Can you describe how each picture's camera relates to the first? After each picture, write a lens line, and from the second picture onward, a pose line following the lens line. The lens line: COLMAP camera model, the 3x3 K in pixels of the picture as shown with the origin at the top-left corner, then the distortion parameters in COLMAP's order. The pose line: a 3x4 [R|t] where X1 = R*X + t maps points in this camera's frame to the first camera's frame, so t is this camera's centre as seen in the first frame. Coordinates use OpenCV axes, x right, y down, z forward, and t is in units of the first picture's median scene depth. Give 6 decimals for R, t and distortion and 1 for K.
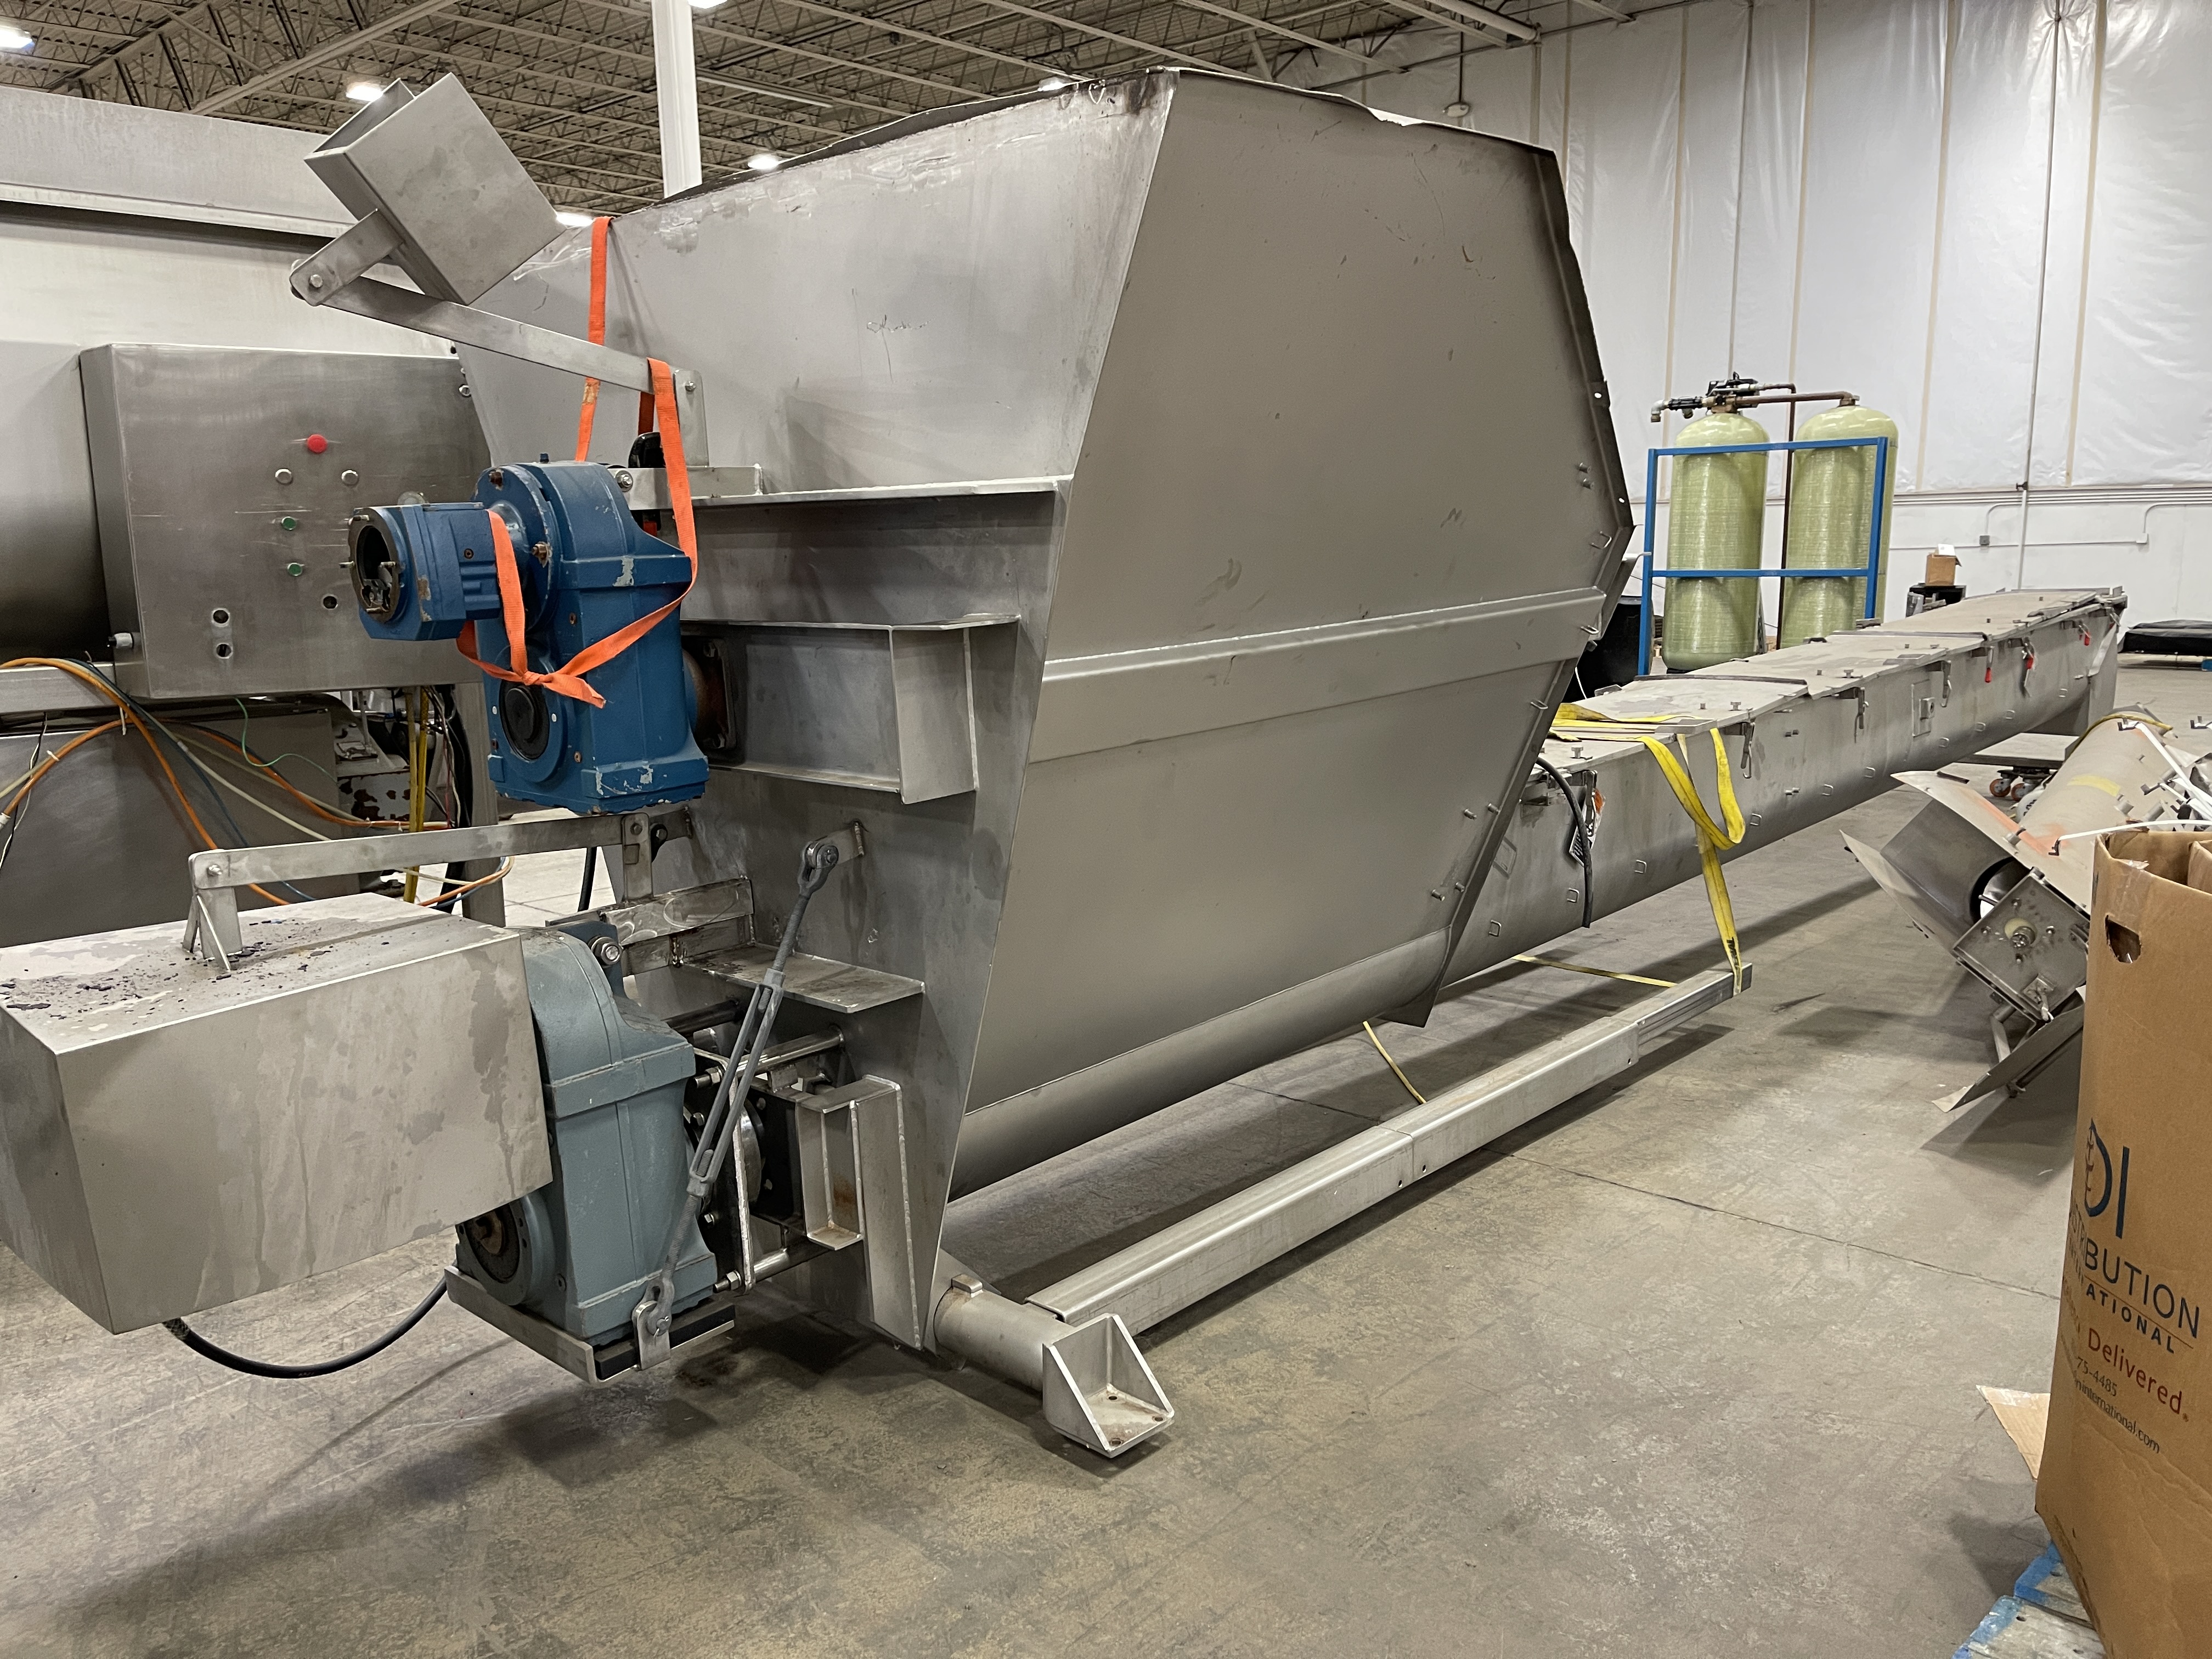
lens RADIAL K [[1674.2, 0, 1106.5], [0, 1674.2, 844.6], [0, 0, 1]] dist [0.005306, -0.050005]
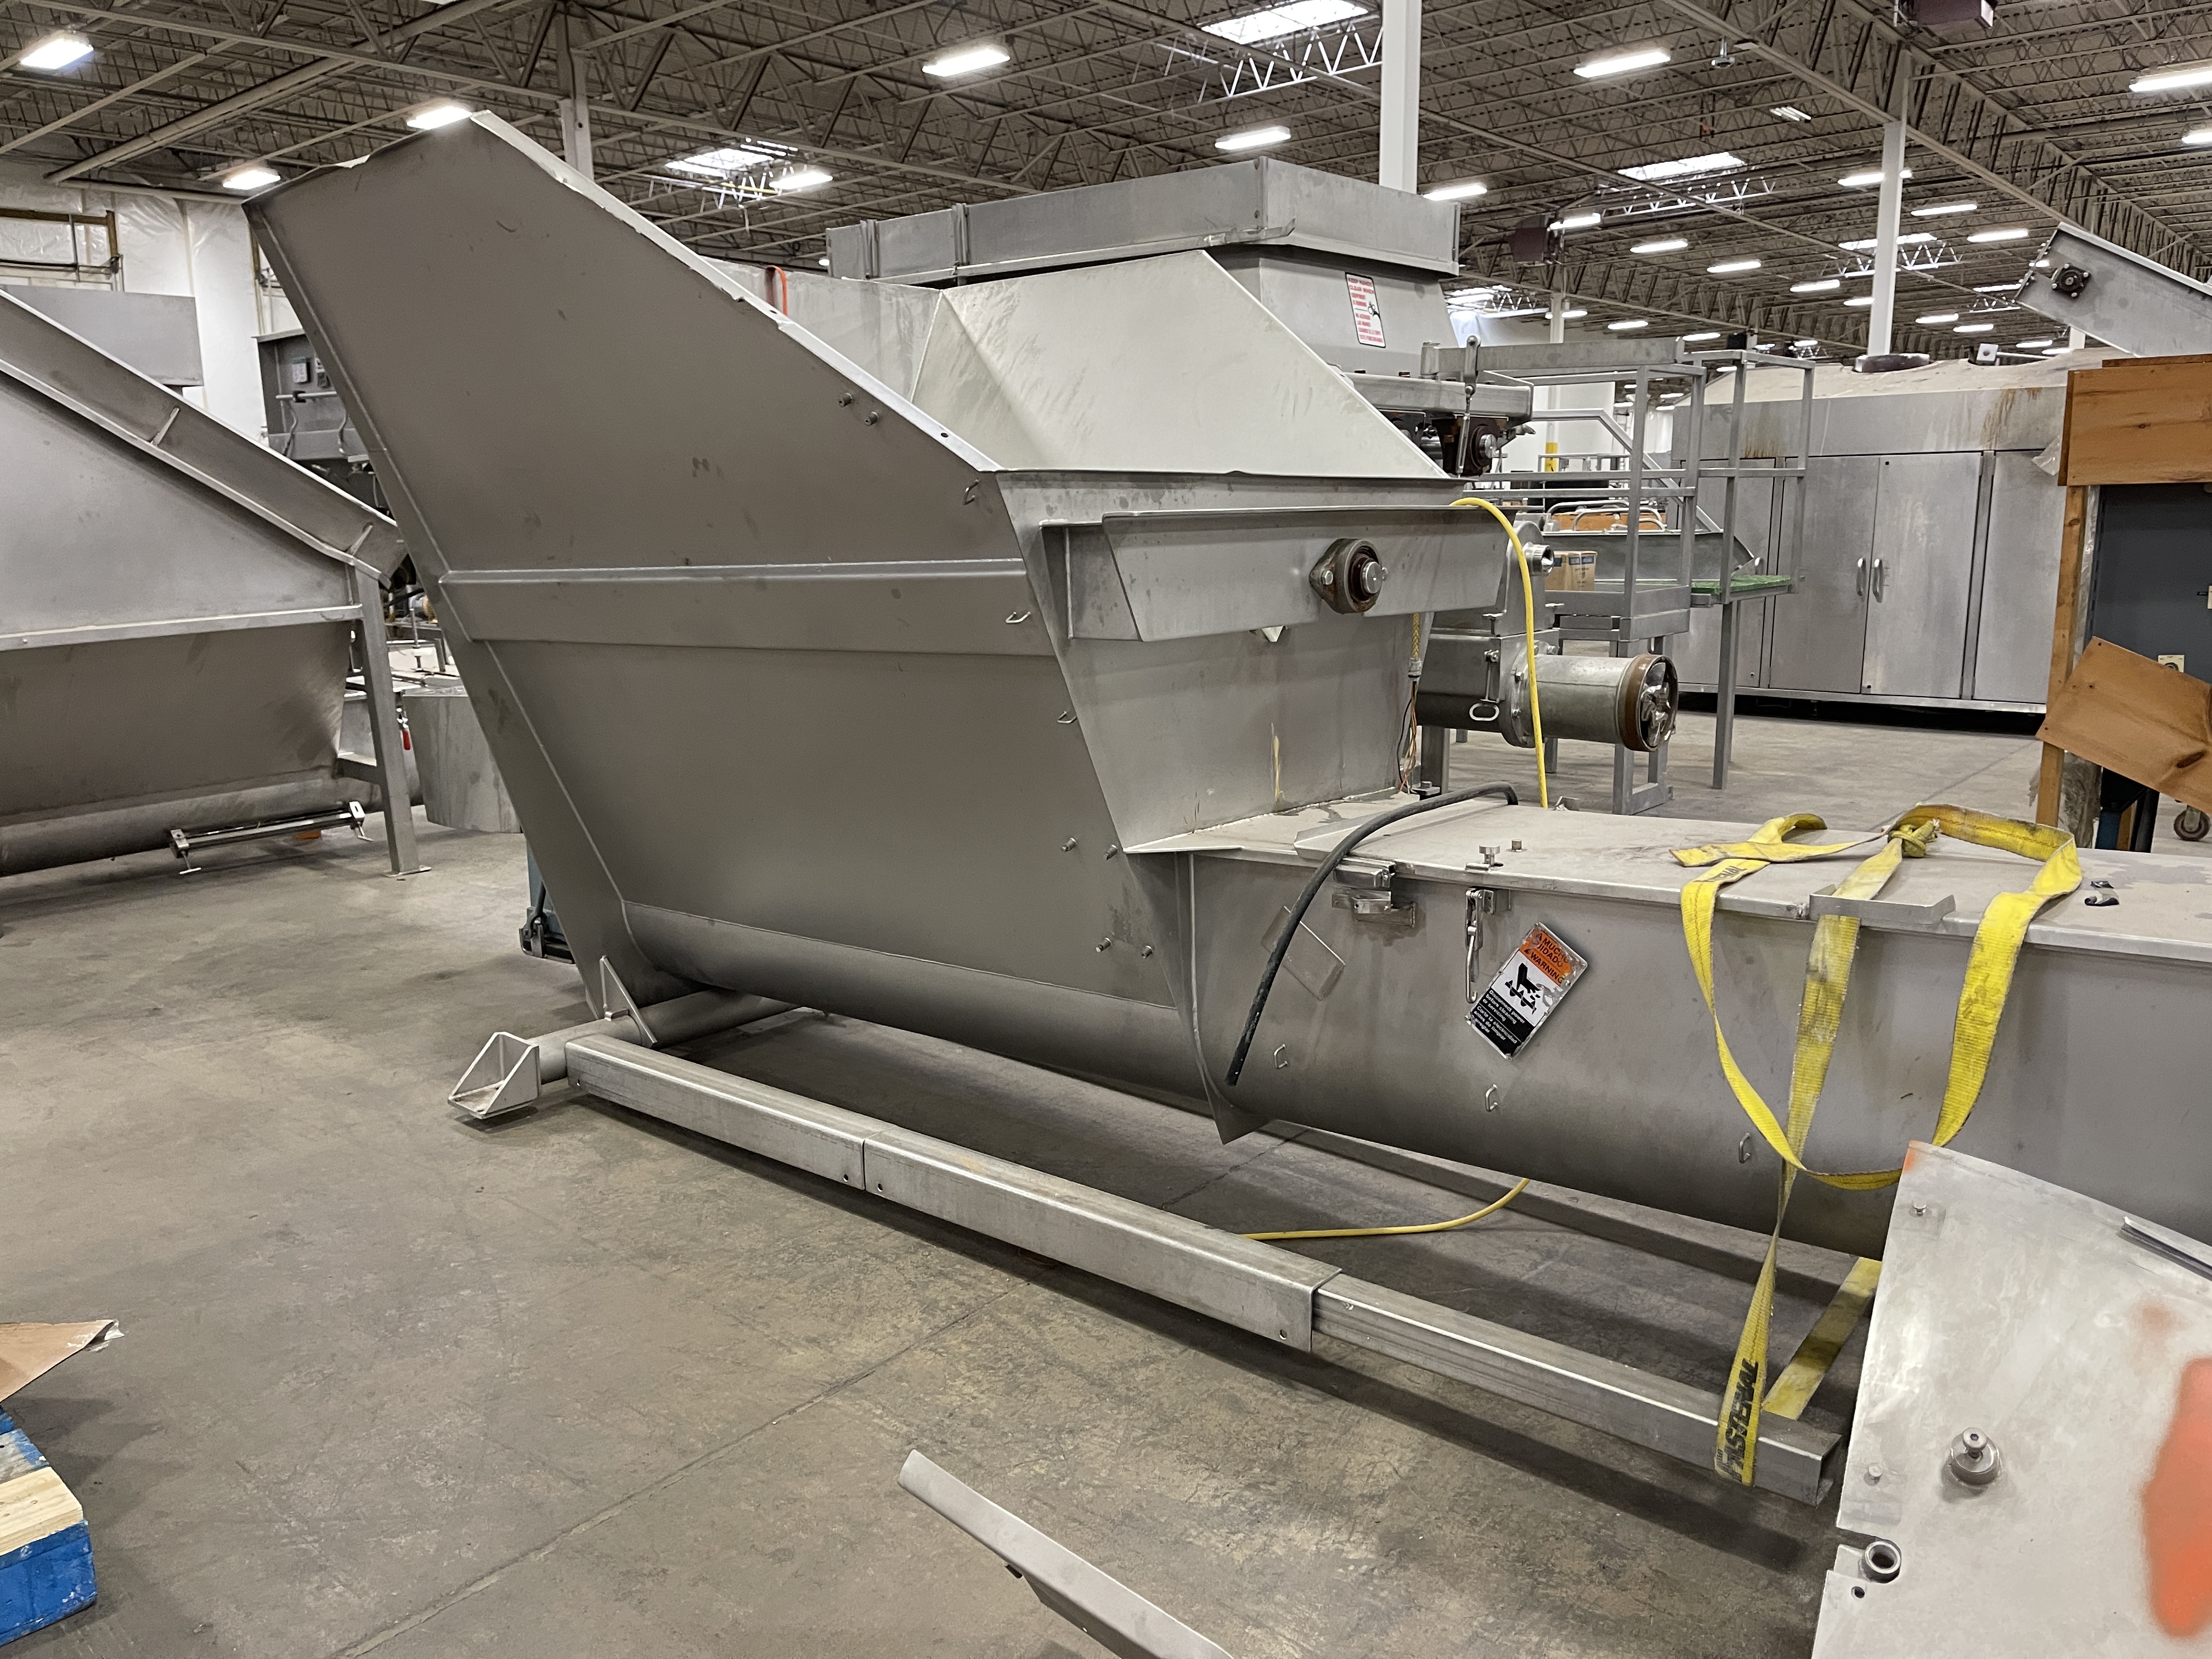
lens RADIAL K [[1674.2, 0, 1106.8], [0, 1674.2, 843.3], [0, 0, 1]] dist [0.005306, -0.050005]
pose [[0.059340, 0.225342, -0.972471, 1.090888], [-0.171196, 0.962052, 0.212481, -0.209748], [0.983448, 0.153875, 0.095666, 1.059854]]
